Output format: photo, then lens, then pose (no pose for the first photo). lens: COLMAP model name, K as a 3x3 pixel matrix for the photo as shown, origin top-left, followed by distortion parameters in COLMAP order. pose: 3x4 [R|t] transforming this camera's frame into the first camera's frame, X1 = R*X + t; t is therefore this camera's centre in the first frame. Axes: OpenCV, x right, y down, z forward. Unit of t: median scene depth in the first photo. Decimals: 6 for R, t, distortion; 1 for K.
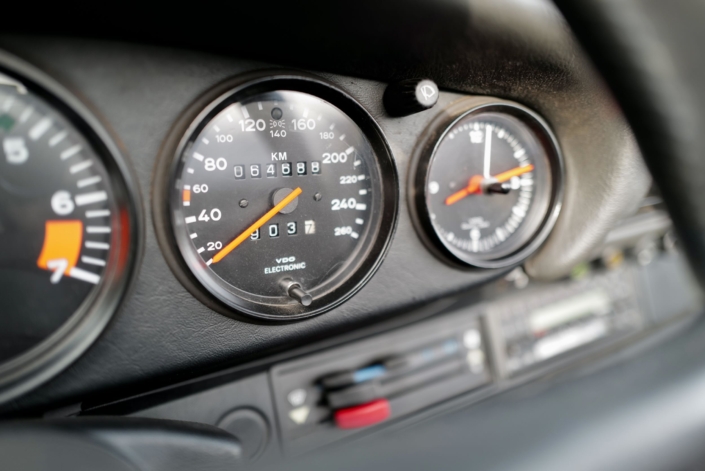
lens RADIAL K [[561.2, 0, 352.6], [0, 561.2, 235.5], [0, 0, 1]] dist [-0.009064, -0.018565]
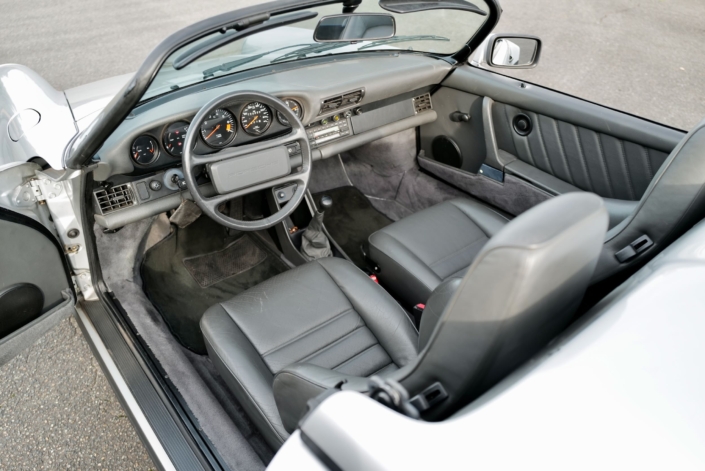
lens RADIAL K [[561.2, 0, 352.2], [0, 561.2, 235.0], [0, 0, 1]] dist [-0.009064, -0.018565]
pose [[0.996007, -0.051308, 0.073053, 0.445796], [0.025981, 0.949512, 0.312654, -0.761223], [-0.085406, -0.309508, 0.947054, -5.605278]]
